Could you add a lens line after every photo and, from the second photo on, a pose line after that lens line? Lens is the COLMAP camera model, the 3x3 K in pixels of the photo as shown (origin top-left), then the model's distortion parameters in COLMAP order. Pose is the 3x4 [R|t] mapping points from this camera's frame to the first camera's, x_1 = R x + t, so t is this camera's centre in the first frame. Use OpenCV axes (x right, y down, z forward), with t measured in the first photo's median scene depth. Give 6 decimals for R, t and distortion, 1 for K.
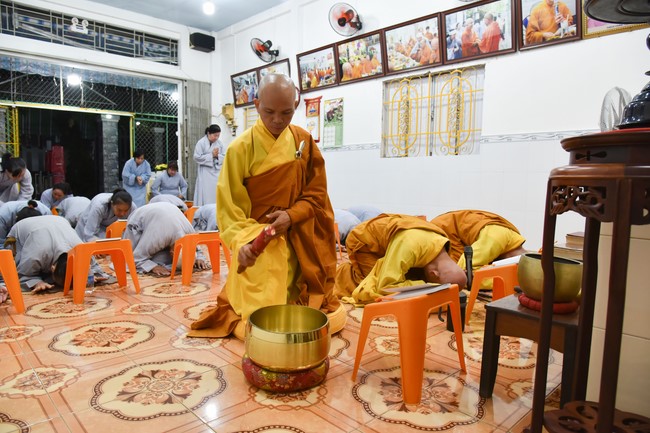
lens RADIAL K [[440.3, 0, 325.0], [0, 440.3, 216.5], [0, 0, 1]] dist [-0.037714, 0.004616]
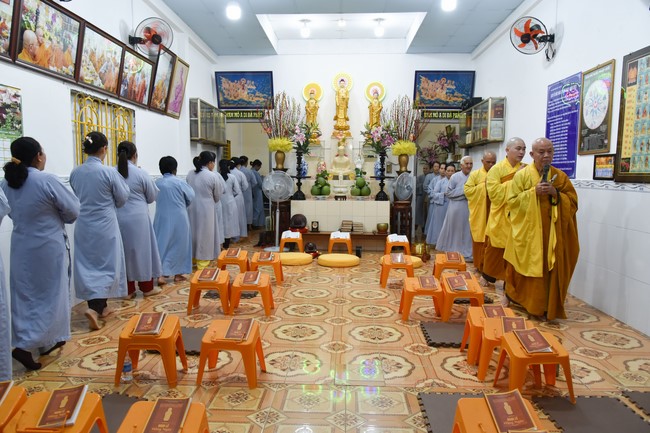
lens RADIAL K [[455.9, 0, 325.0], [0, 455.9, 216.5], [0, 0, 1]] dist [-0.033508, 0.000817]
pose [[-0.700083, -0.081664, 0.709376, -0.667819], [0.051097, 0.985163, 0.163840, -0.203155], [-0.712231, 0.150948, -0.685523, 1.220143]]
